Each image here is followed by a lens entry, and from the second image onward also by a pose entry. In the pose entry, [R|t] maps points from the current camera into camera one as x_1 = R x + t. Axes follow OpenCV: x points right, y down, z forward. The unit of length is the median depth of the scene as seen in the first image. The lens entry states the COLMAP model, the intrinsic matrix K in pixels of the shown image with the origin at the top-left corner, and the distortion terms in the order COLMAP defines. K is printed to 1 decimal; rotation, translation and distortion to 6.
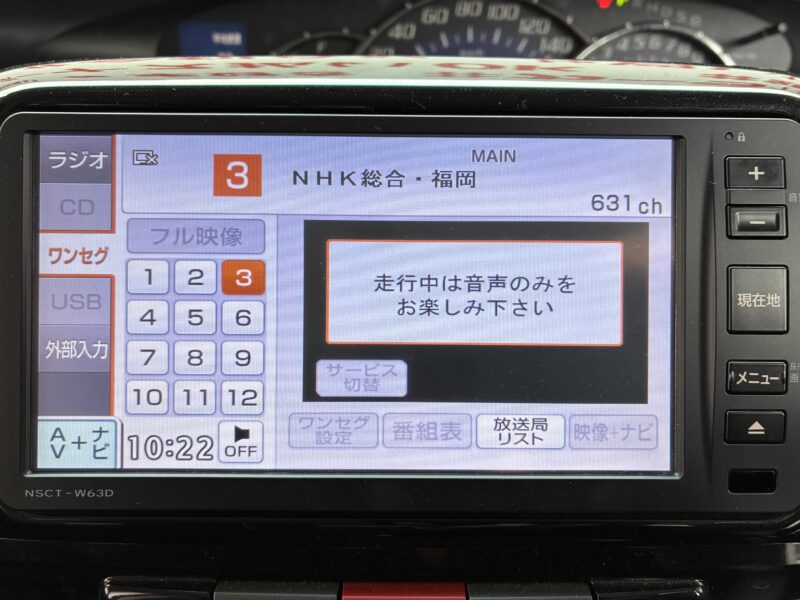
lens RADIAL K [[684.7, 0, 396.9], [0, 684.7, 304.2], [0, 0, 1]] dist [-0.032641, 0.002245]
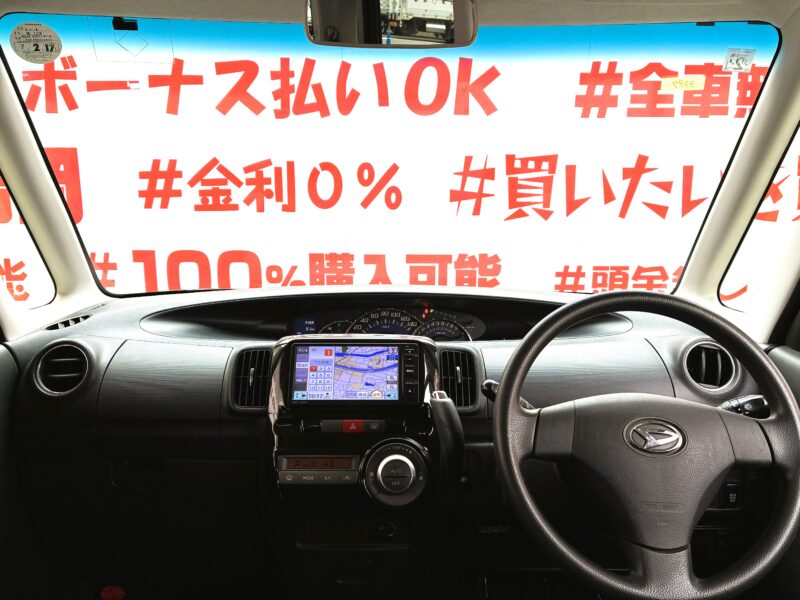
lens RADIAL K [[657.8, 0, 406.5], [0, 657.8, 298.8], [0, 0, 1]] dist [0.029565, -0.052797]
pose [[0.999820, 0.001144, 0.018962, 0.365711], [0.005460, 0.938750, -0.344556, 1.425145], [-0.018195, 0.344597, 0.938574, -4.832179]]
